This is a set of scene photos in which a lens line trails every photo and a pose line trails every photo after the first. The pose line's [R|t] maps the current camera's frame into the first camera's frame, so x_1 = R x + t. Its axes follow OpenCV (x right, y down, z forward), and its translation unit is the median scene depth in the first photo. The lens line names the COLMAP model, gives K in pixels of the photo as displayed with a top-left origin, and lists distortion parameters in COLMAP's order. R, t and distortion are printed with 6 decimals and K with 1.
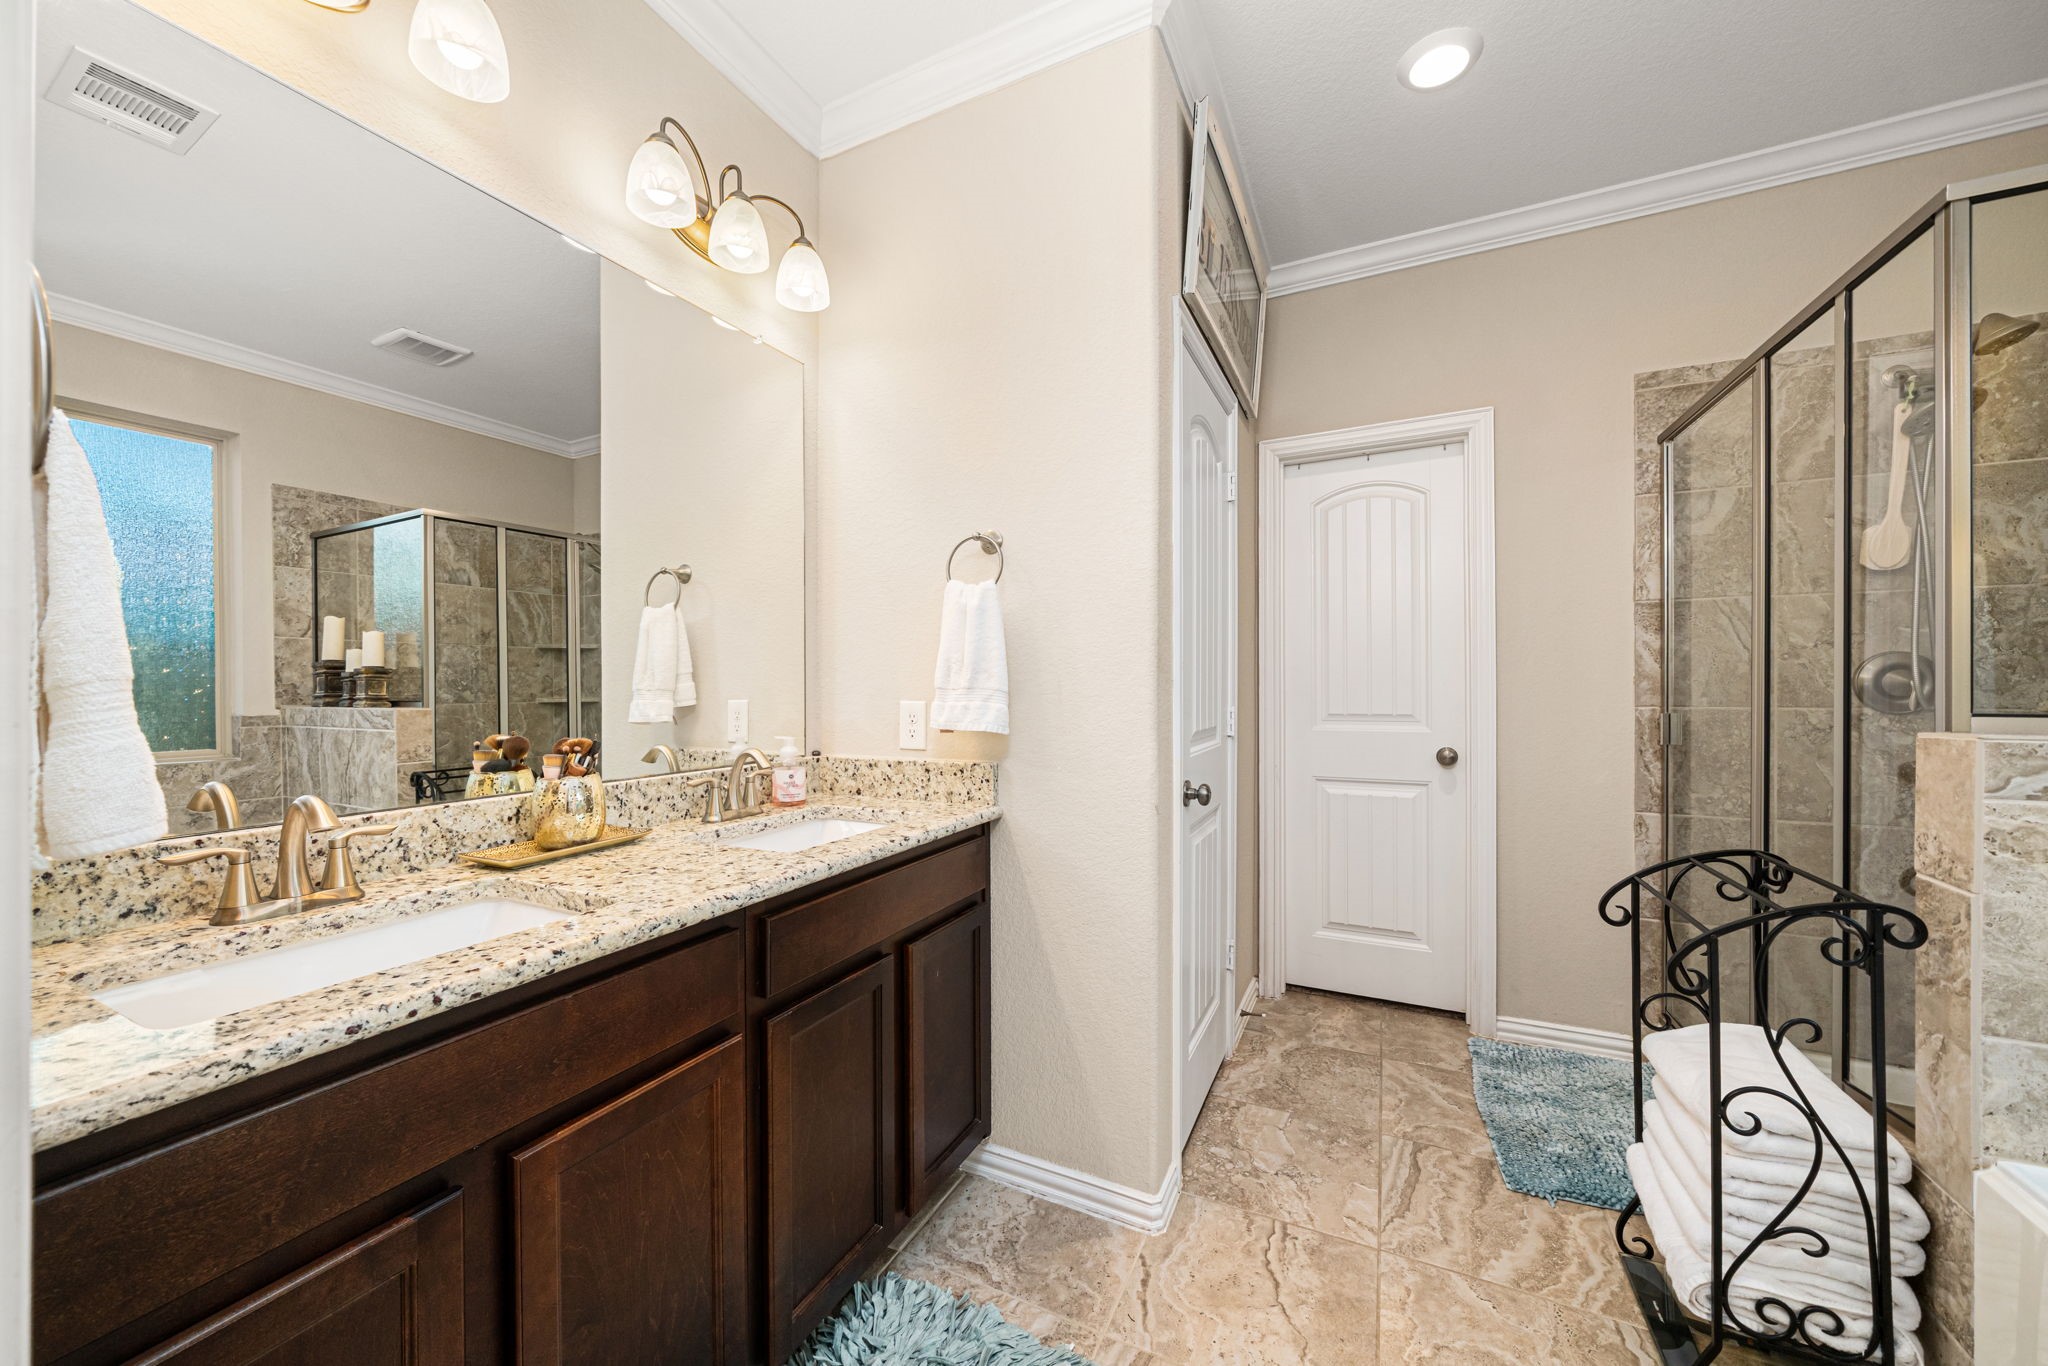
lens RADIAL K [[773.5, 0, 998.1], [0, 773.5, 684.9], [0, 0, 1]] dist [-0.002701, 0.000023]
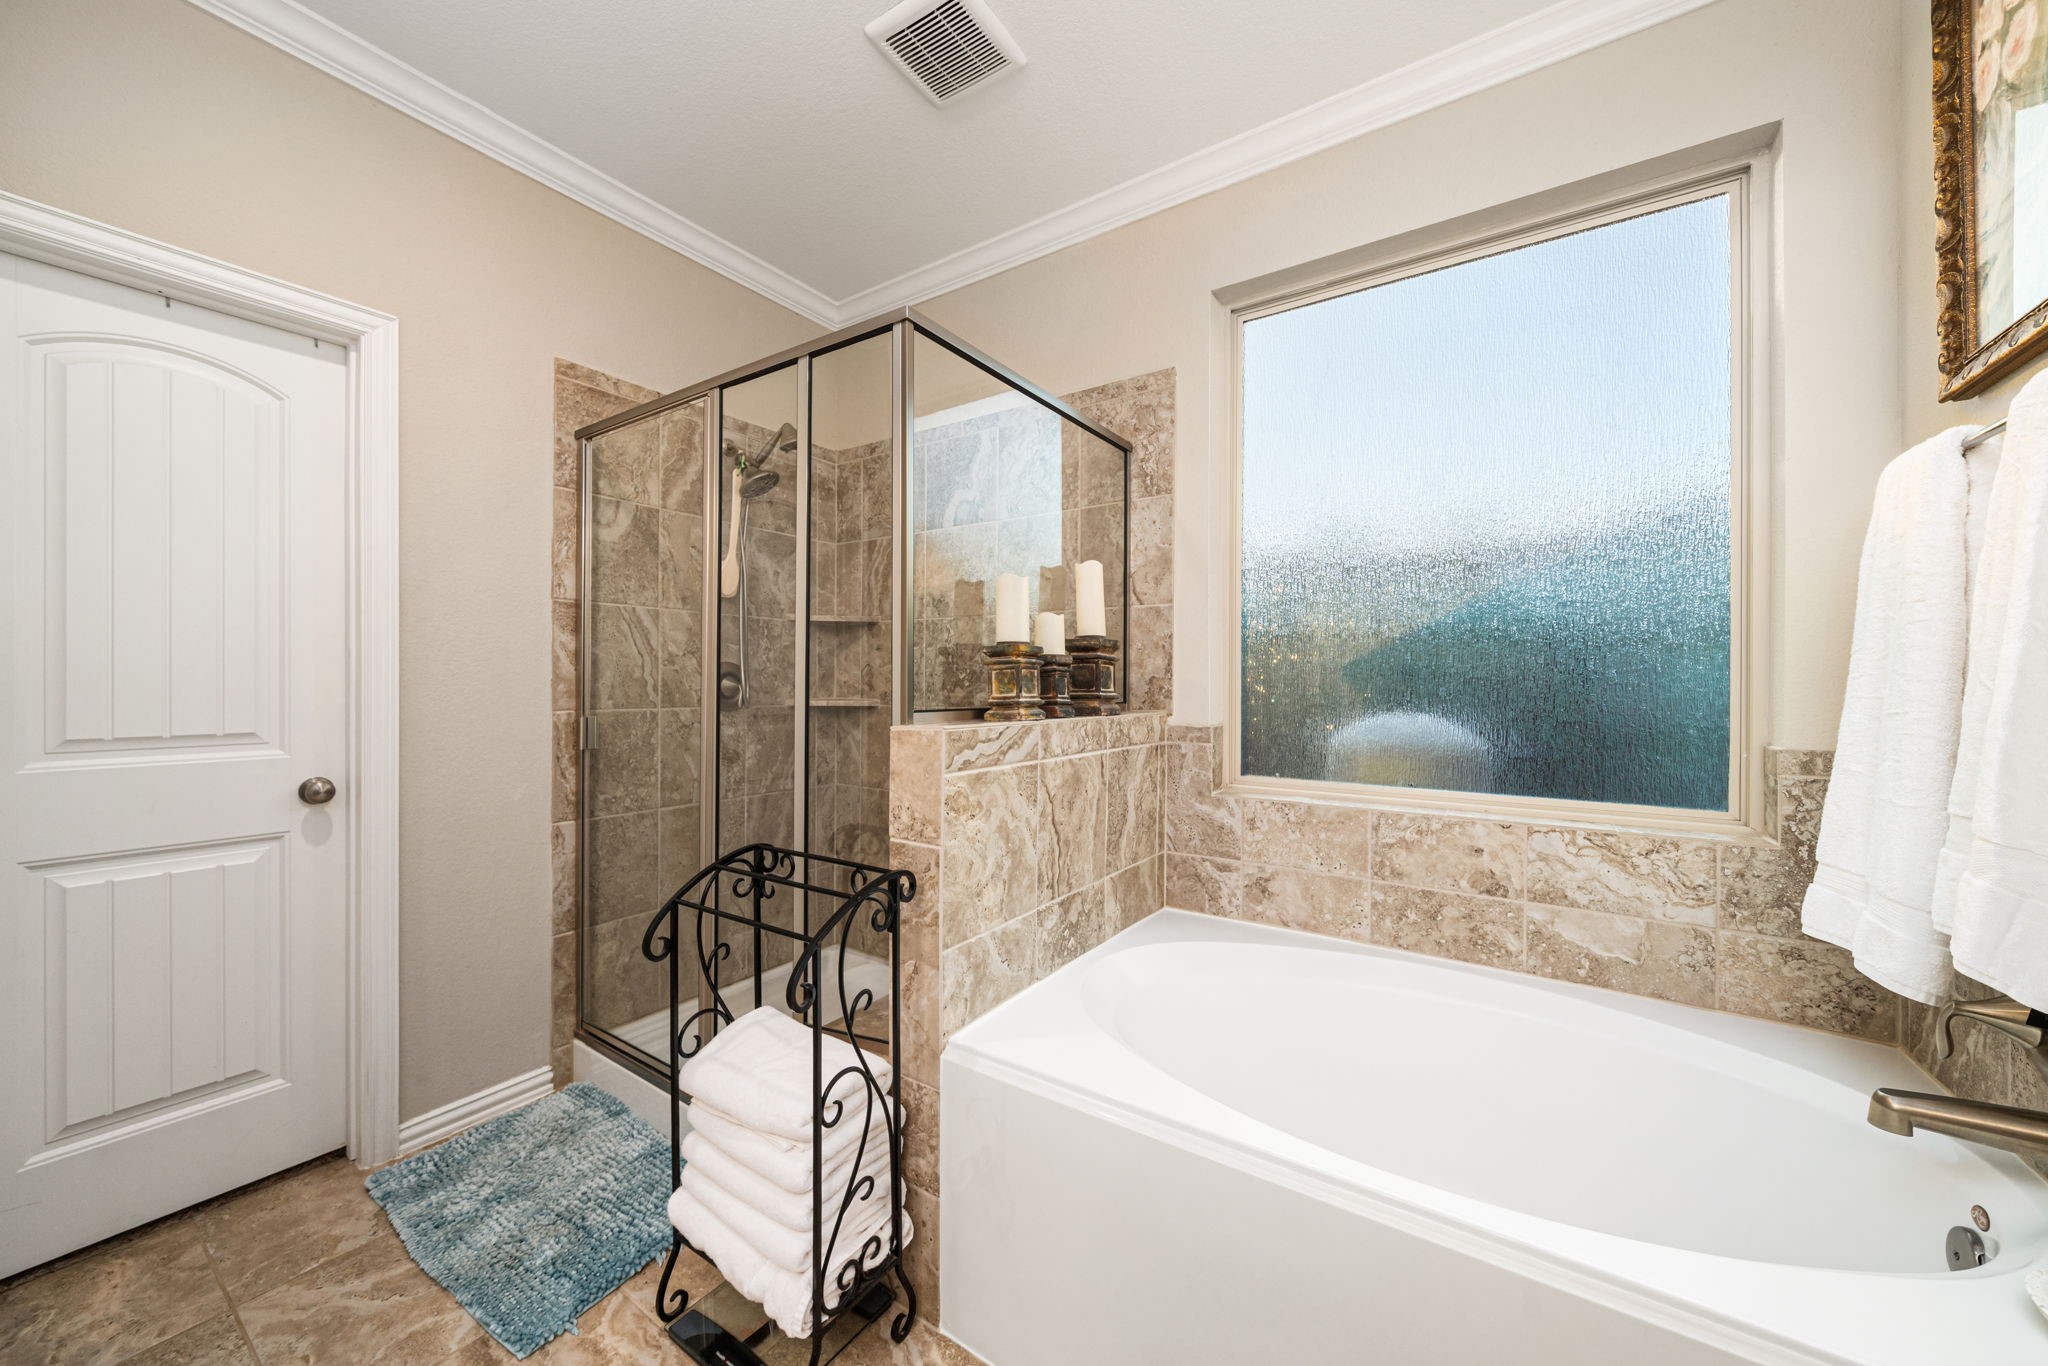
lens RADIAL K [[743.6, 0, 1017.8], [0, 743.6, 684.0], [0, 0, 1]] dist [-0.006170, 0.000333]
pose [[0.131976, 0.005175, 0.991239, 0.007505], [-0.001726, 0.999986, -0.004991, -0.000956], [-0.991251, -0.001052, 0.131984, 0.332046]]
